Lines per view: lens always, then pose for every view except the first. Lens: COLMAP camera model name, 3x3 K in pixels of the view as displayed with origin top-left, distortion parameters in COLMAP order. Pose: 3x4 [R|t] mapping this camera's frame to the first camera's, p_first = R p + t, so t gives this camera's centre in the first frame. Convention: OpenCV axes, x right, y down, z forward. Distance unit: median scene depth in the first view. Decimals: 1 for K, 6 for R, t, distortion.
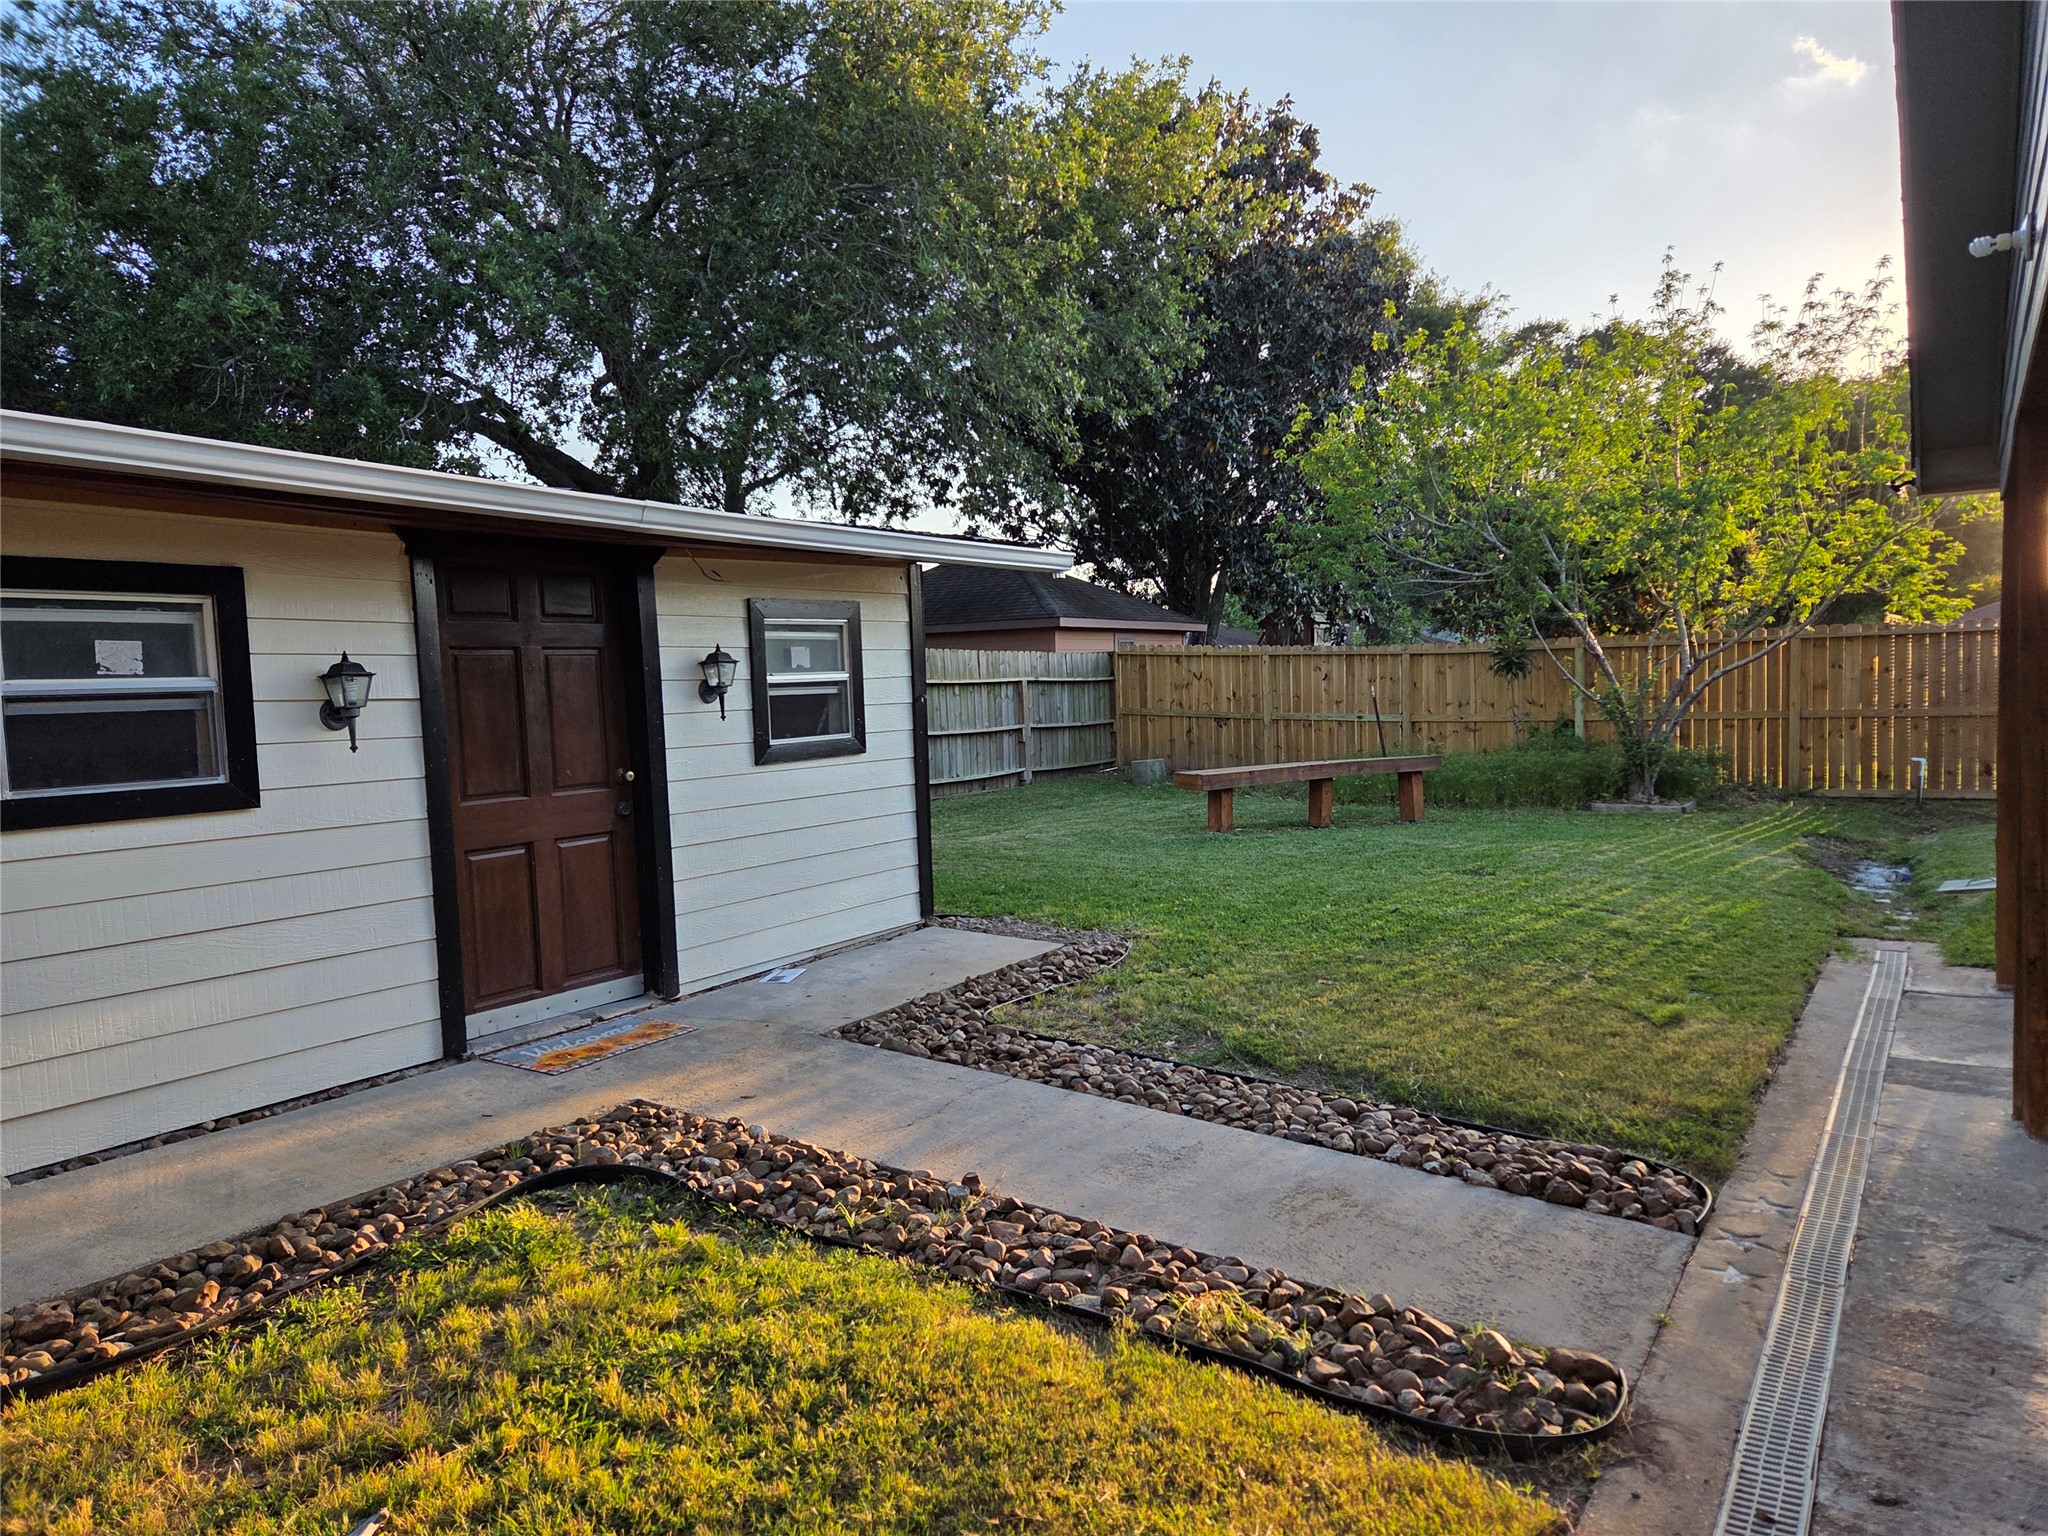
lens RADIAL K [[1379.7, 0, 1021.6], [0, 1379.7, 749.4], [0, 0, 1]] dist [0.066833, -0.058705]
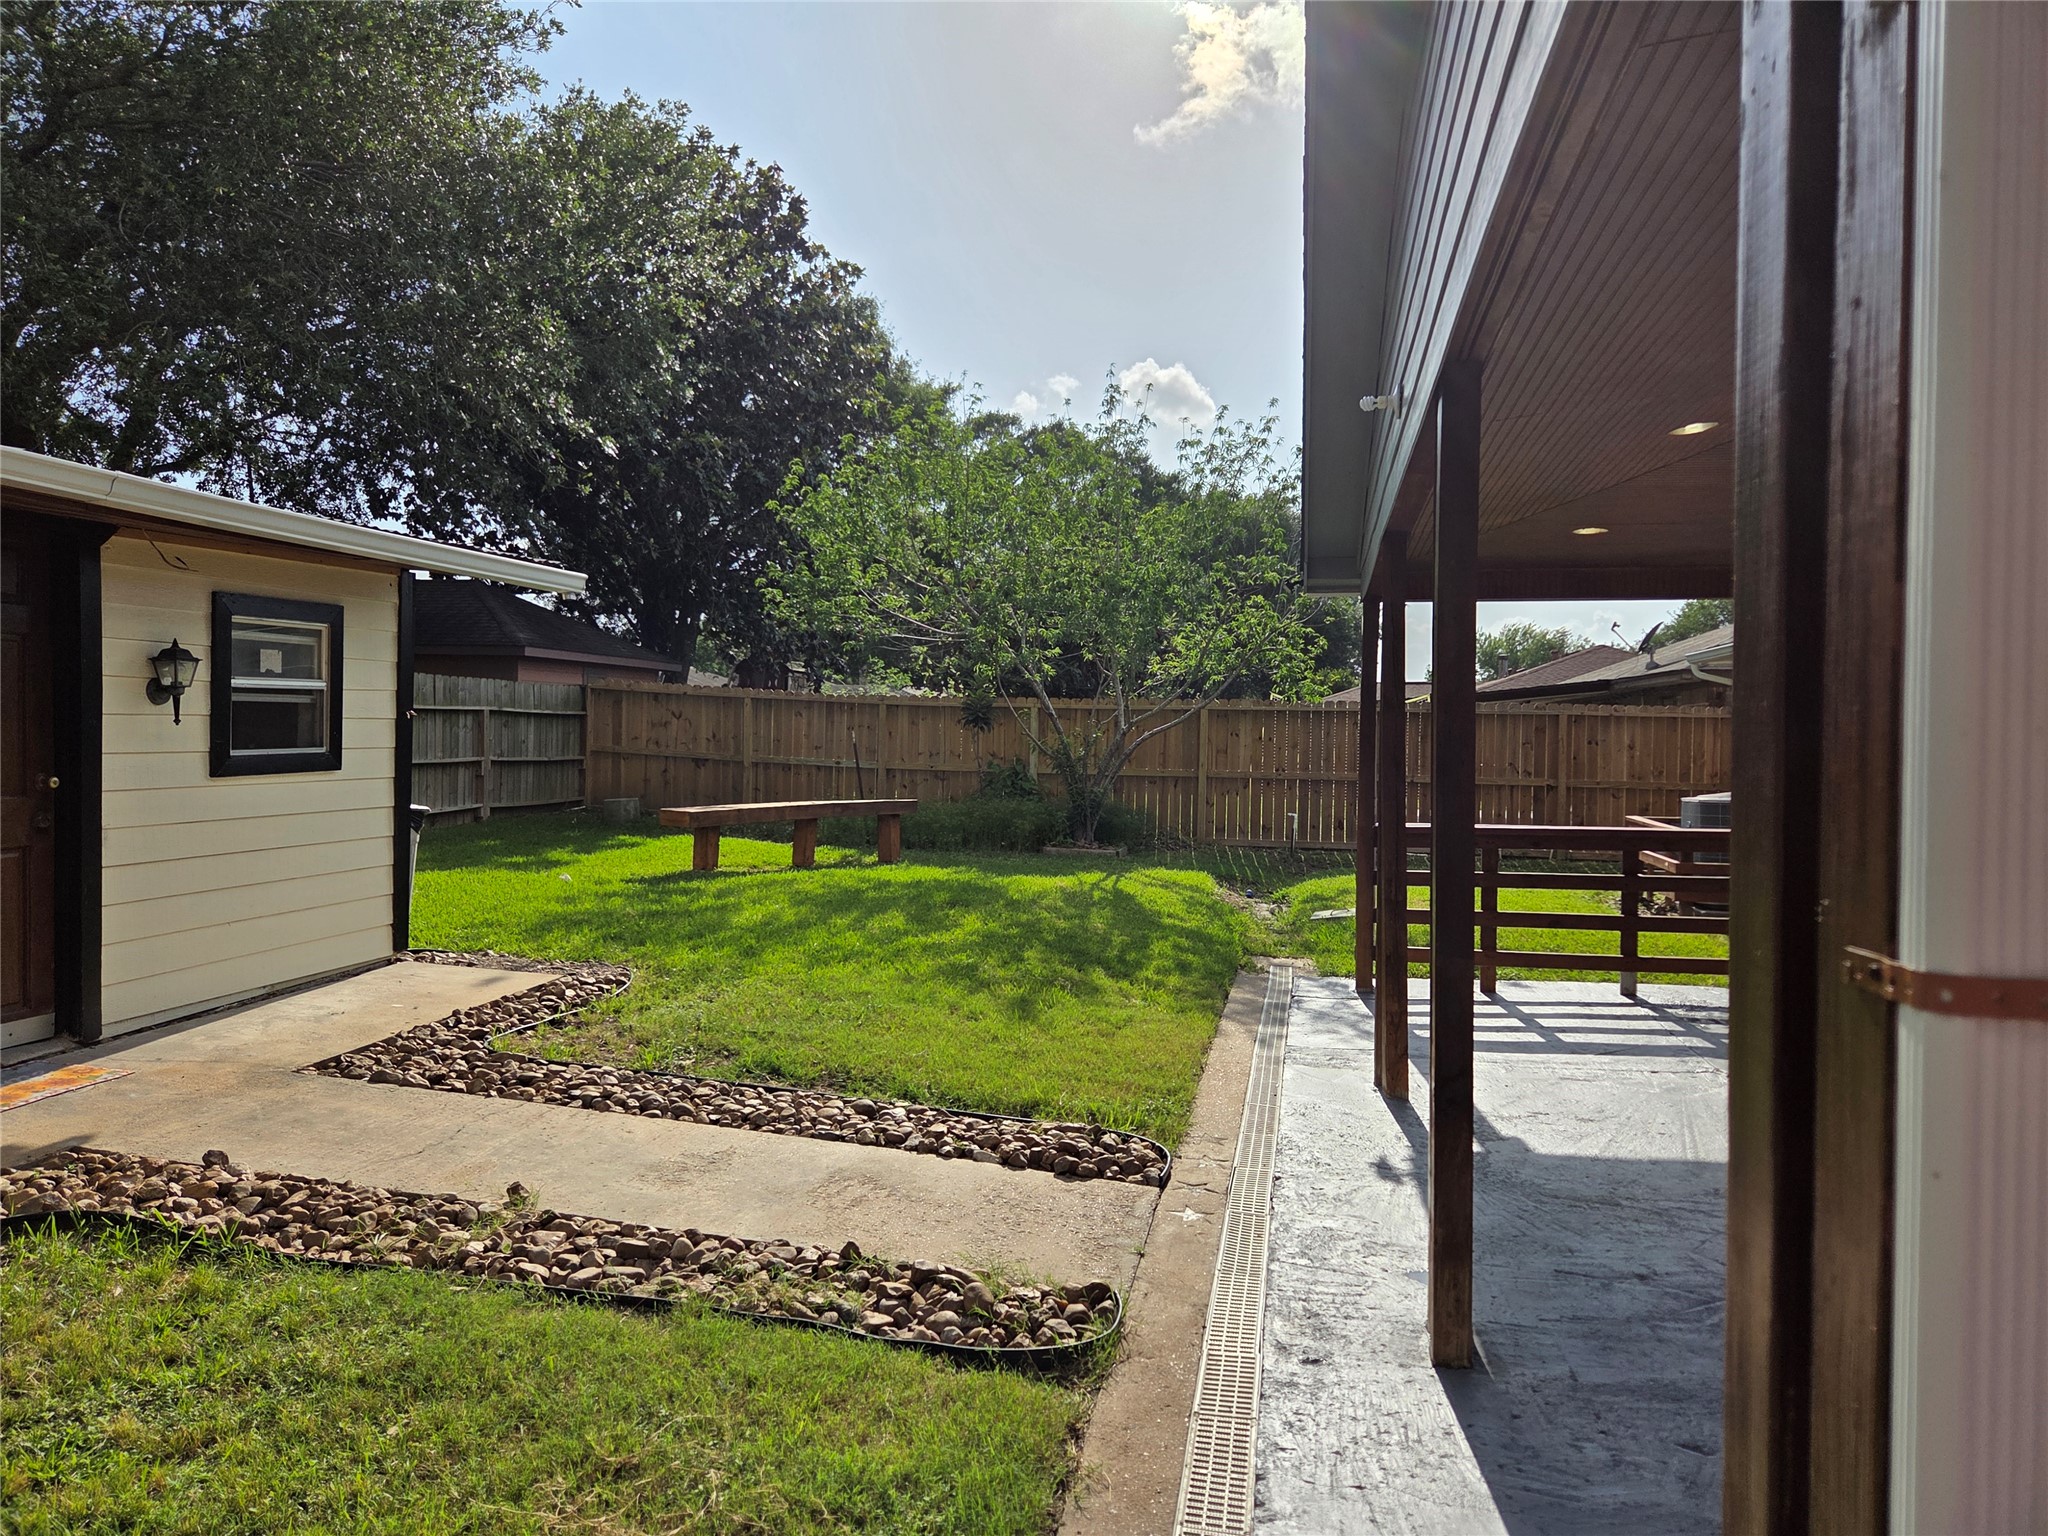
lens RADIAL K [[1391.8, 0, 1022.0], [0, 1391.8, 724.0], [0, 0, 1]] dist [0.058241, -0.083939]
pose [[0.925985, 0.050934, 0.374109, -0.051818], [-0.030528, 0.997715, -0.060276, 0.016744], [-0.376324, 0.044394, 0.925424, -0.040736]]
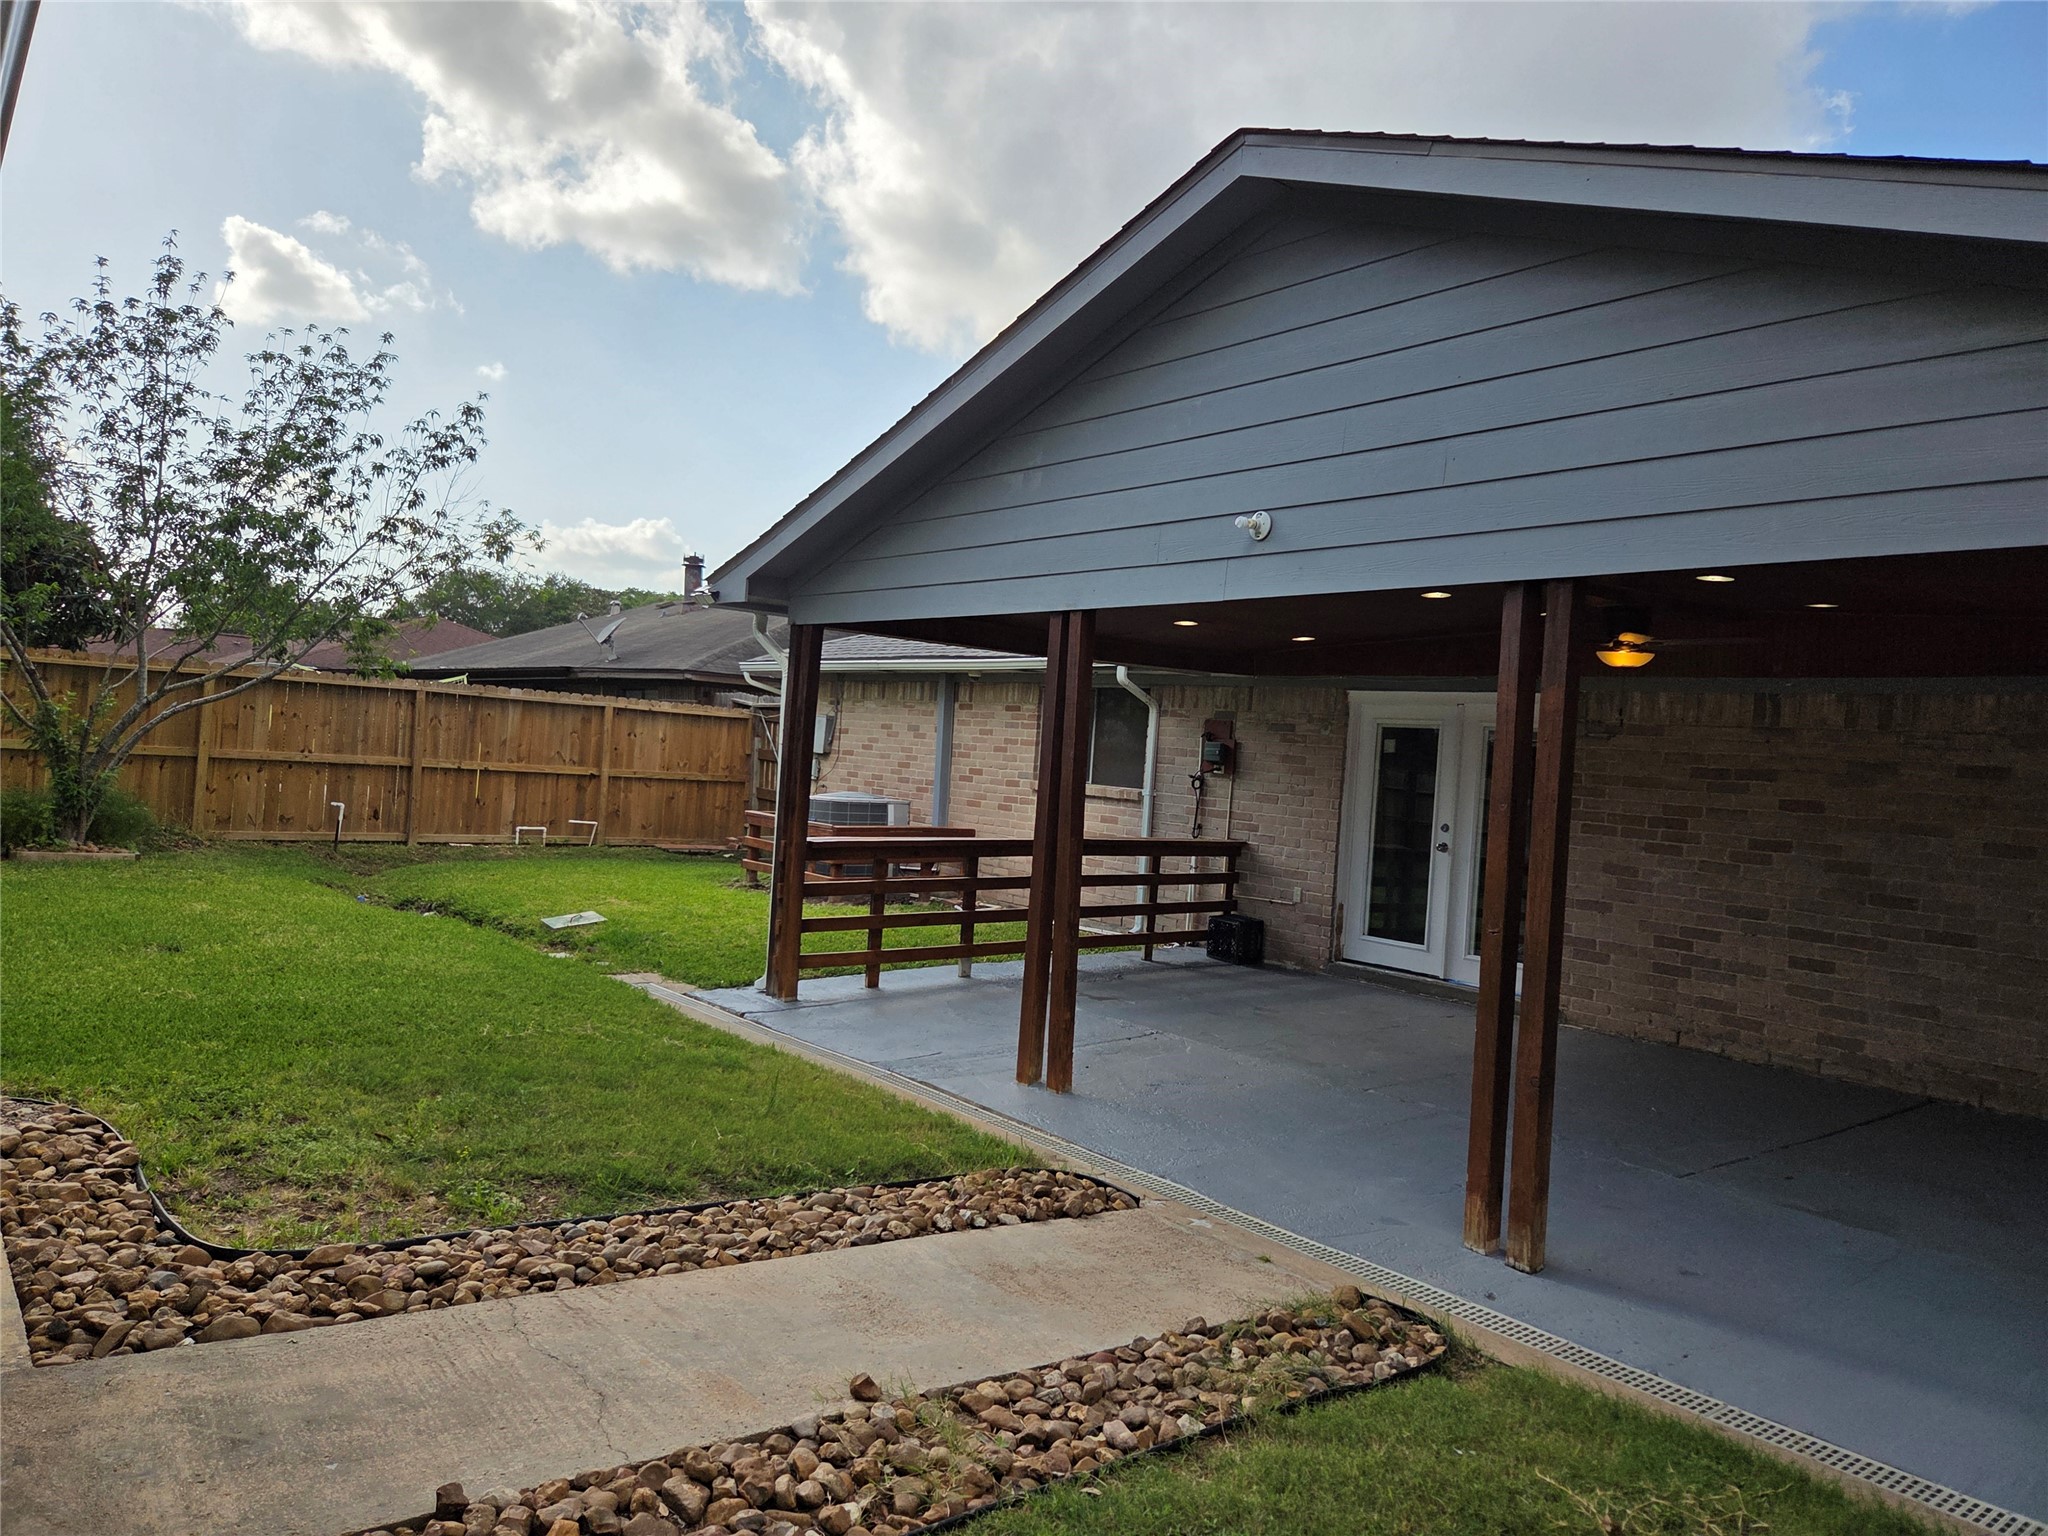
lens RADIAL K [[1384.8, 0, 1029.3], [0, 1384.8, 762.6], [0, 0, 1]] dist [0.060246, -0.053607]
pose [[0.285602, 0.044134, 0.957331, -0.463763], [-0.034987, 0.998753, -0.035605, -0.010919], [-0.957709, -0.023325, 0.286790, 0.418254]]
